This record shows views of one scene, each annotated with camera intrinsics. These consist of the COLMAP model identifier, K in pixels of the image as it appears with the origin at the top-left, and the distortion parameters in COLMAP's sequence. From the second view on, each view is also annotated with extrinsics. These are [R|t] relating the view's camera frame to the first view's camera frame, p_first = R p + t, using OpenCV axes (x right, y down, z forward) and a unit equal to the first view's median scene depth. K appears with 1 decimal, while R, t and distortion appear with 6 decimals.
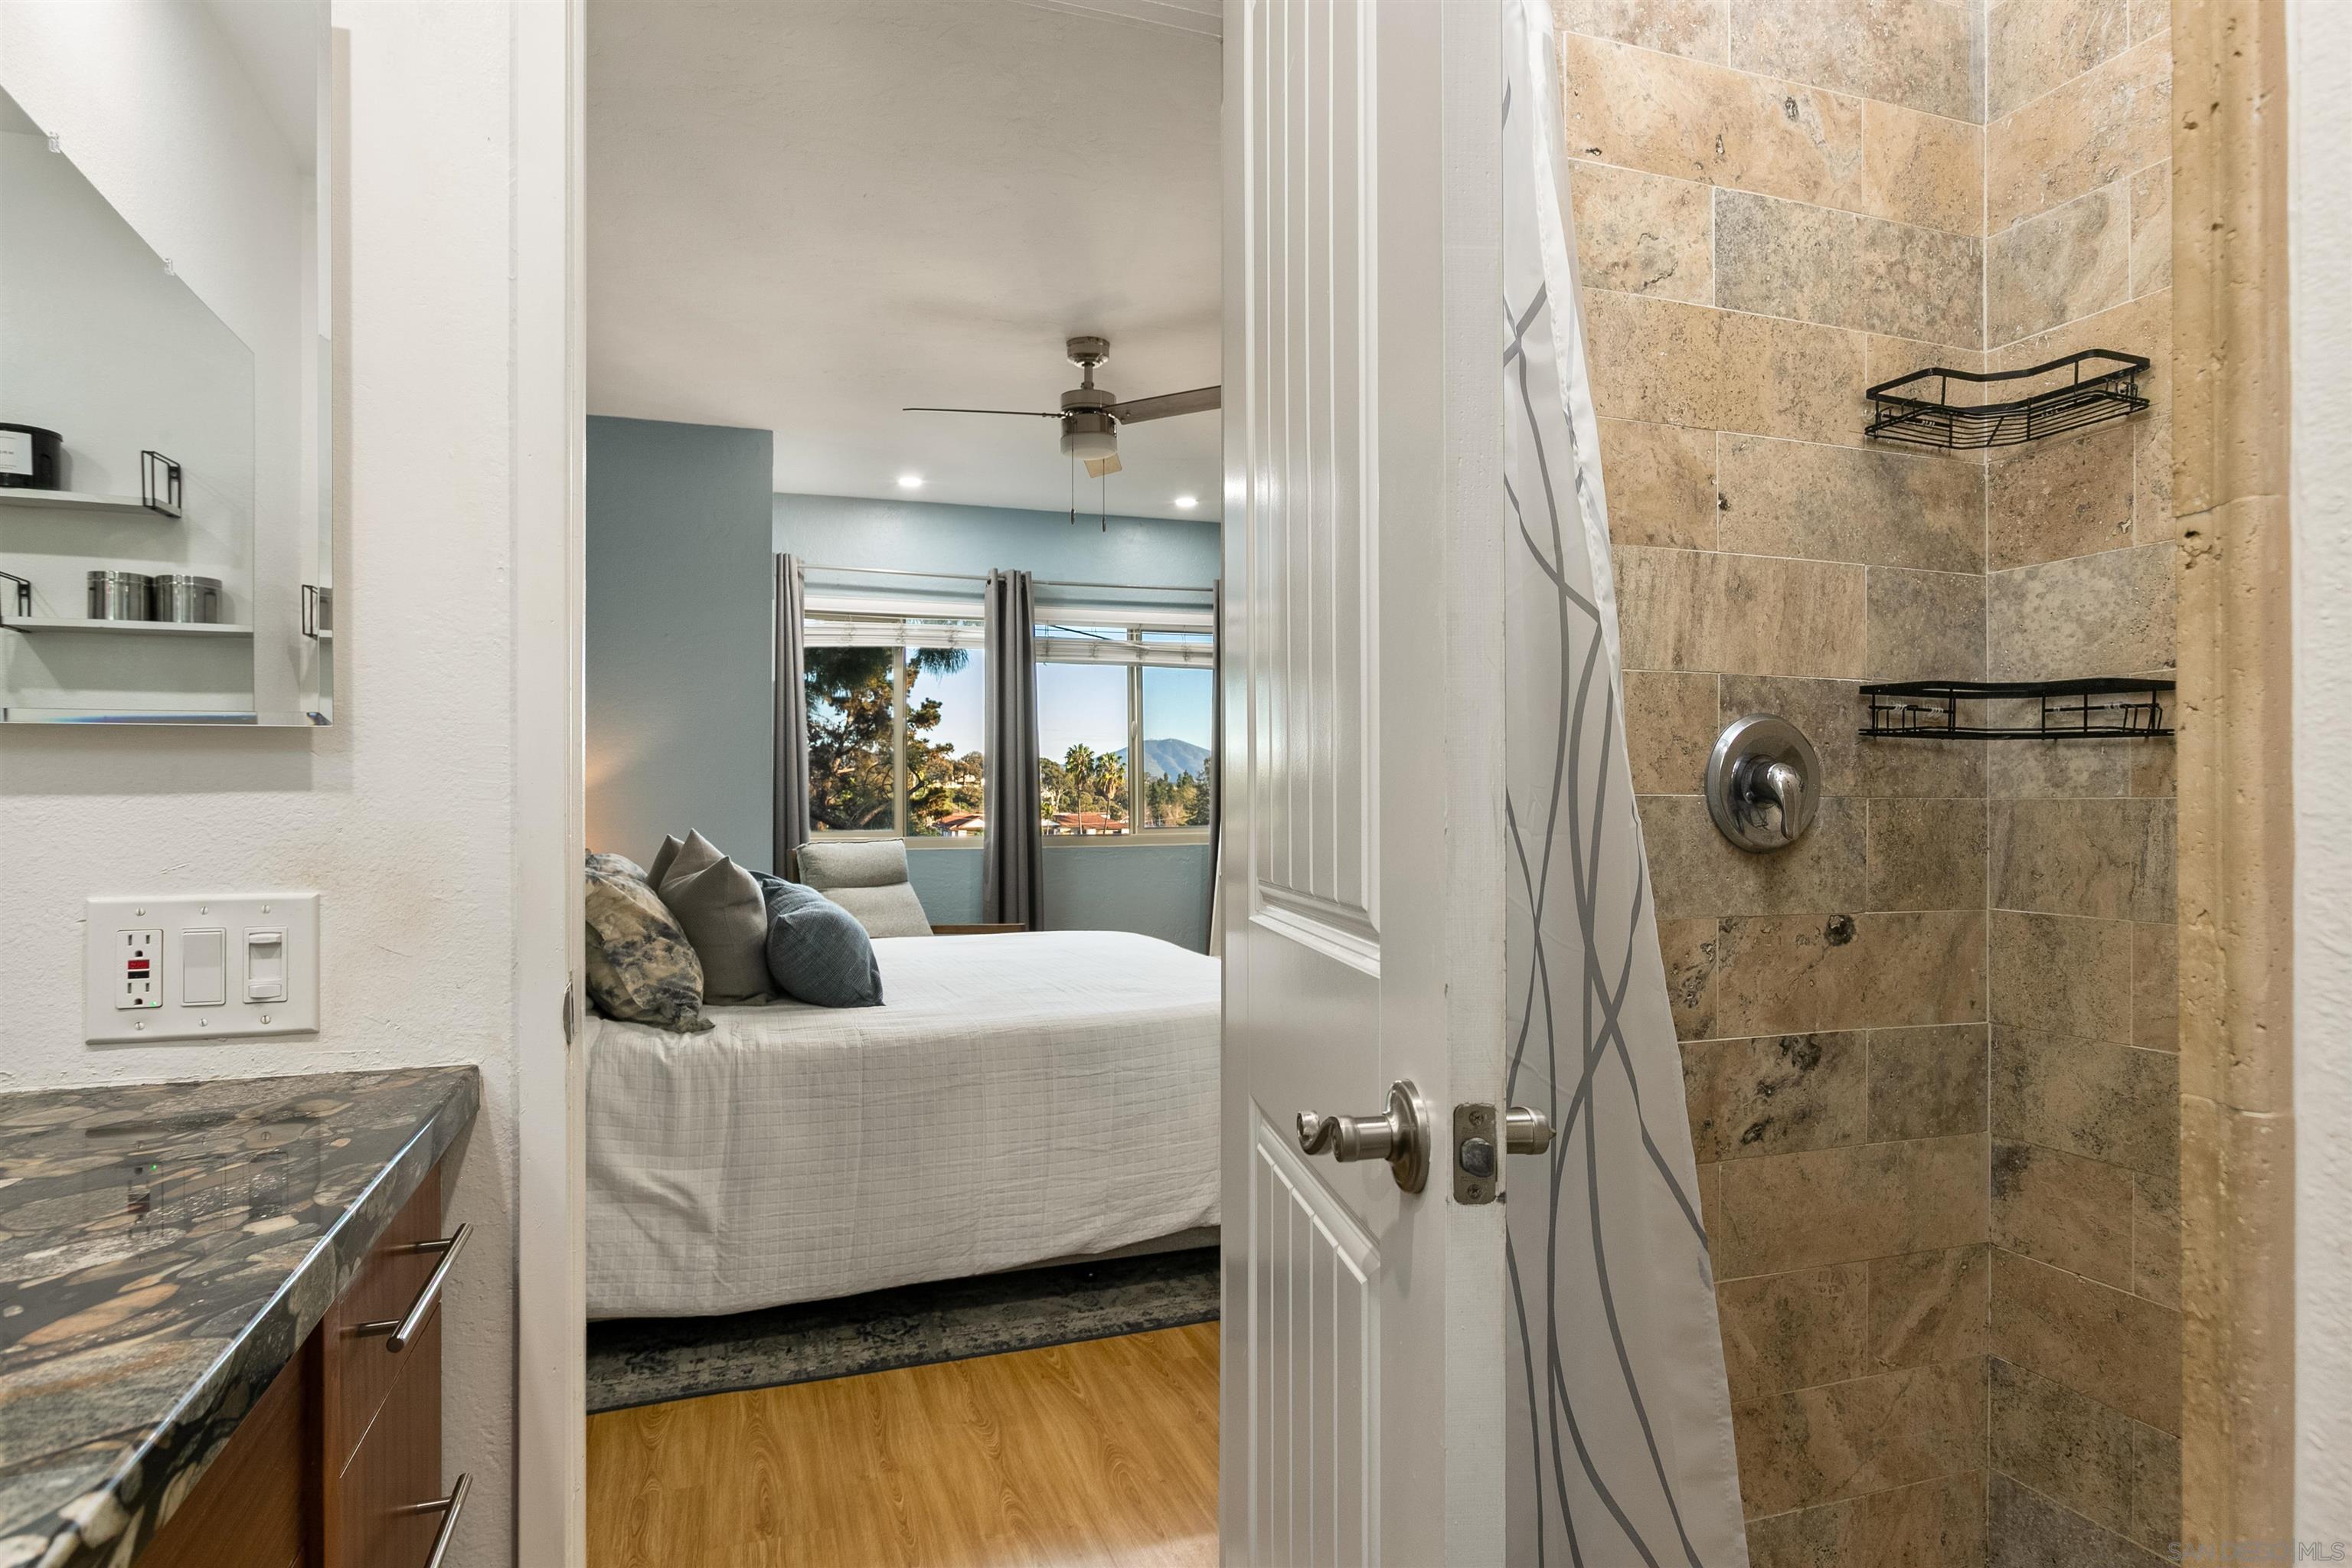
lens RADIAL K [[1308.6, 0, 1182.2], [0, 1308.6, 796.8], [0, 0, 1]] dist [-0.004266, 0.000409]
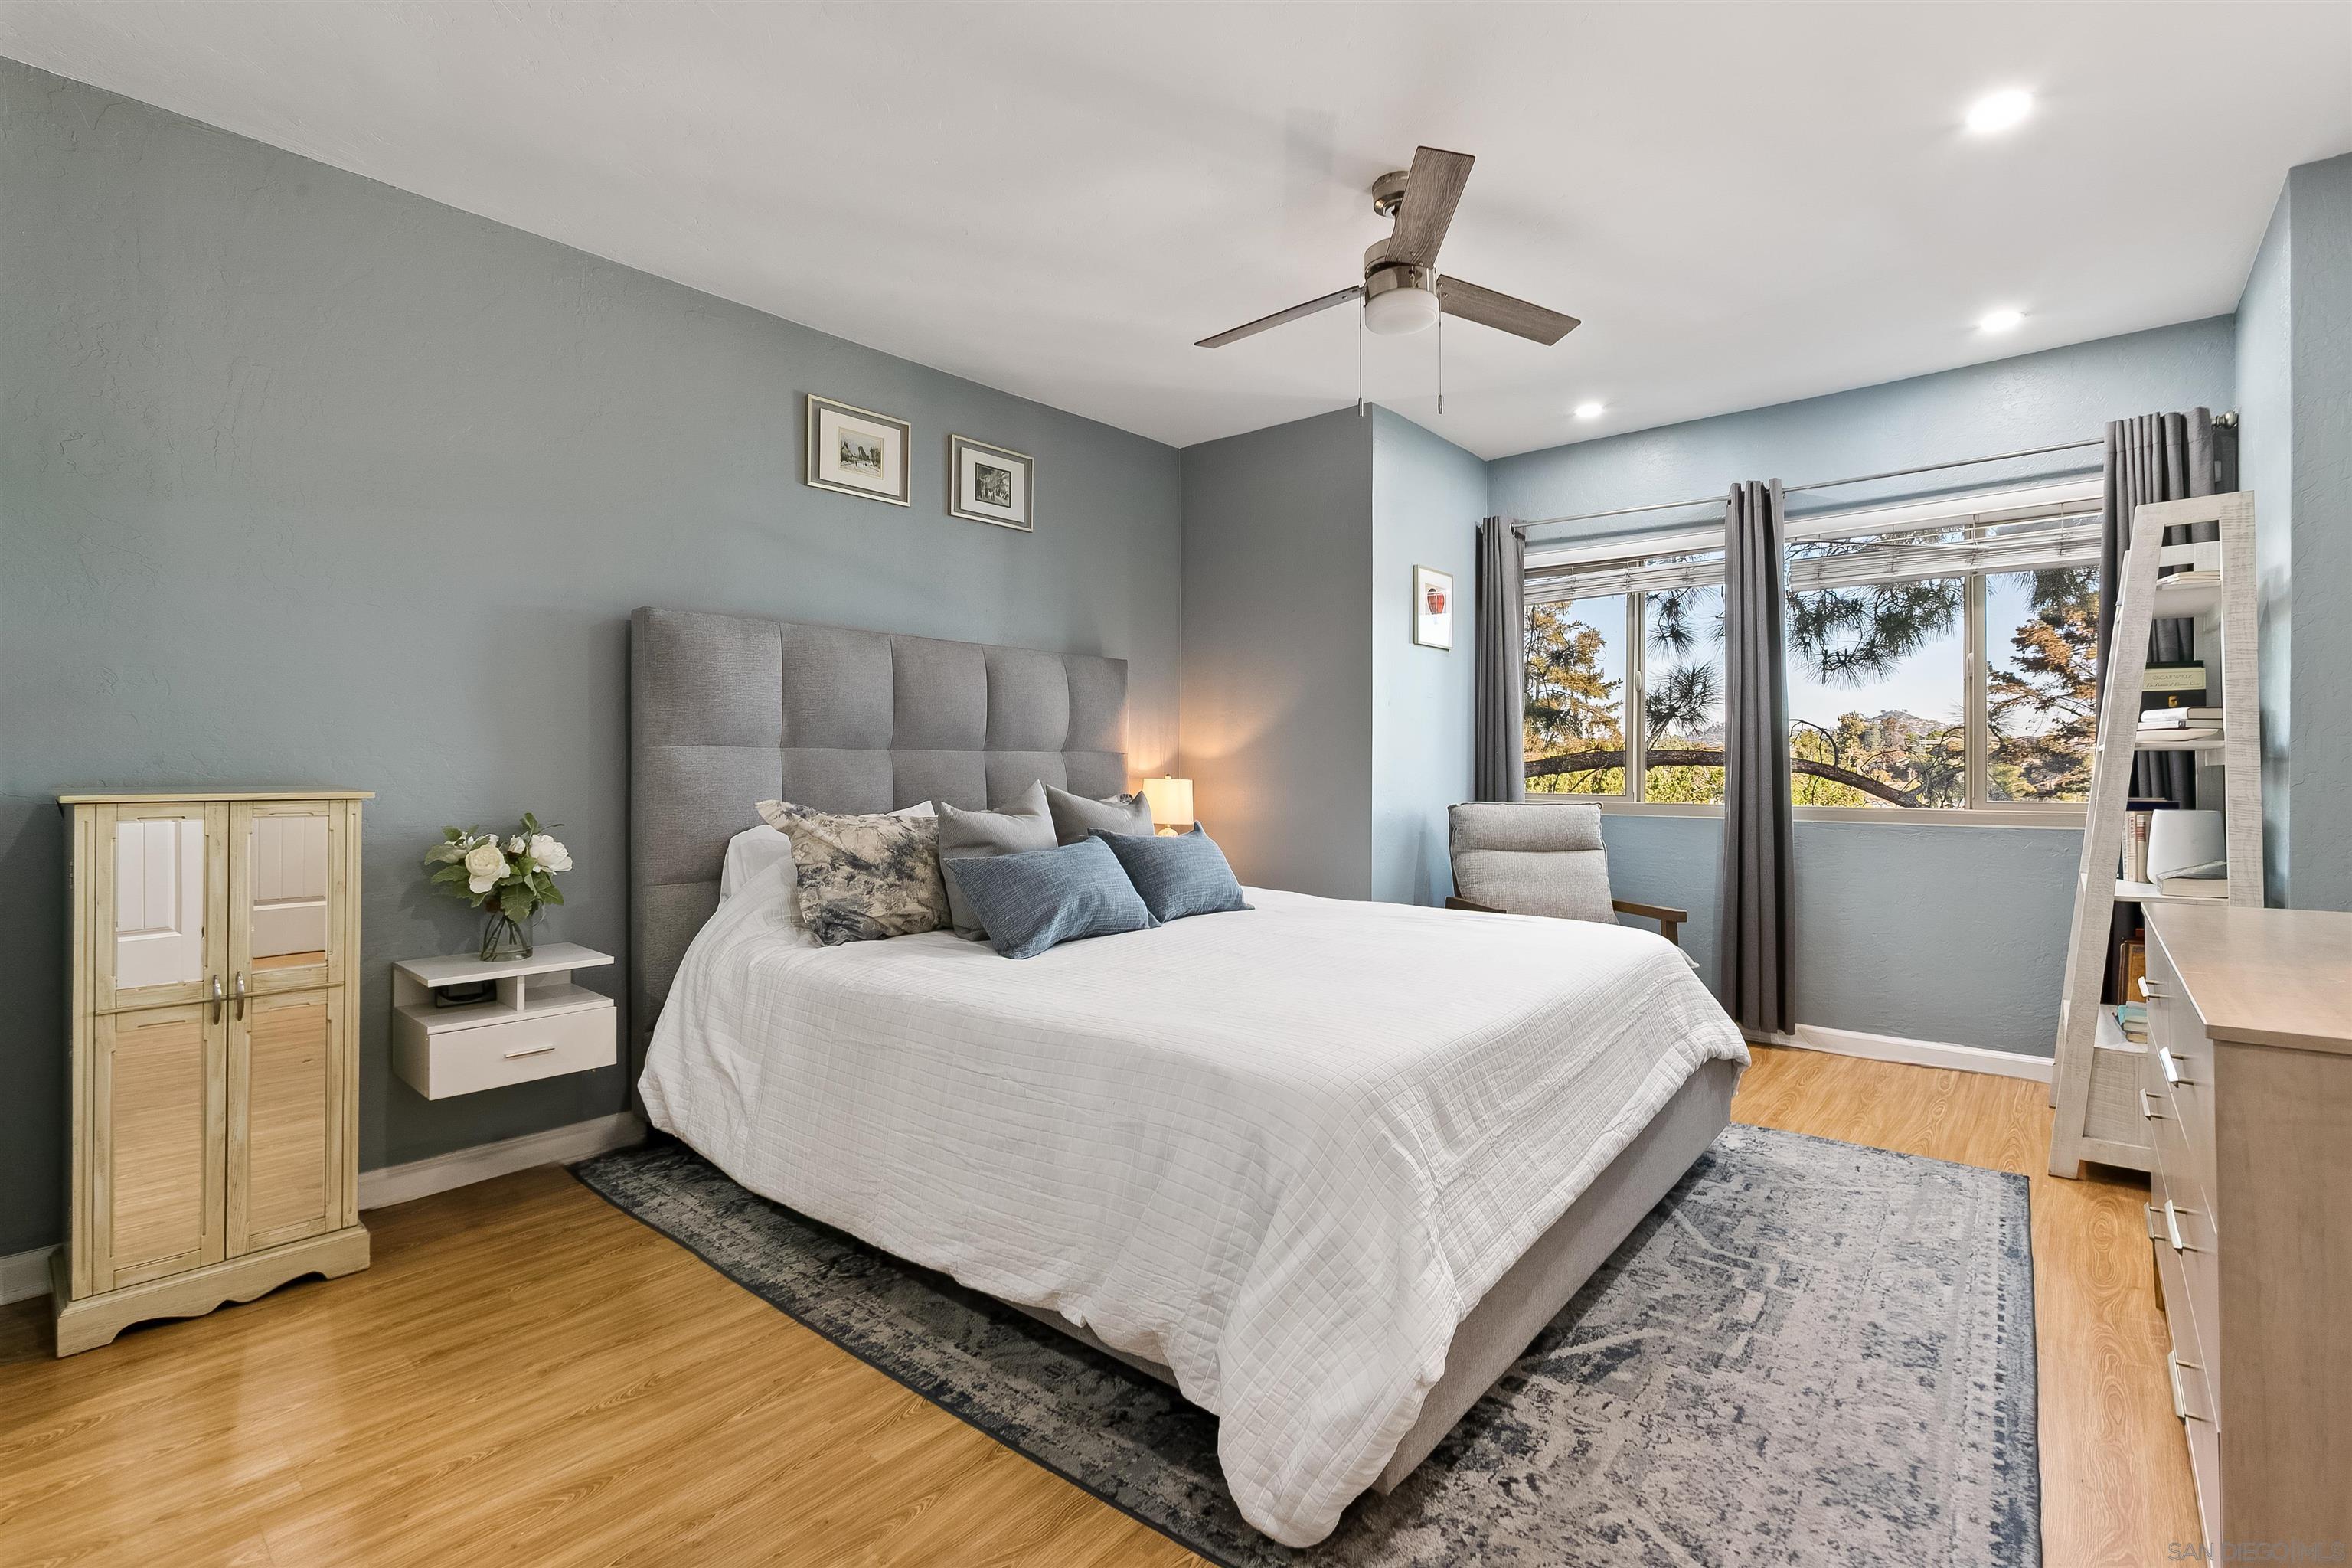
lens RADIAL K [[1068.4, 0, 1162.2], [0, 1068.4, 753.0], [0, 0, 1]] dist [-0.003782, 0.003881]
pose [[0.487315, -0.003521, -0.873219, 0.629742], [-0.004940, 0.999965, -0.006788, 0.008167], [0.873212, 0.007621, 0.487281, 0.805062]]
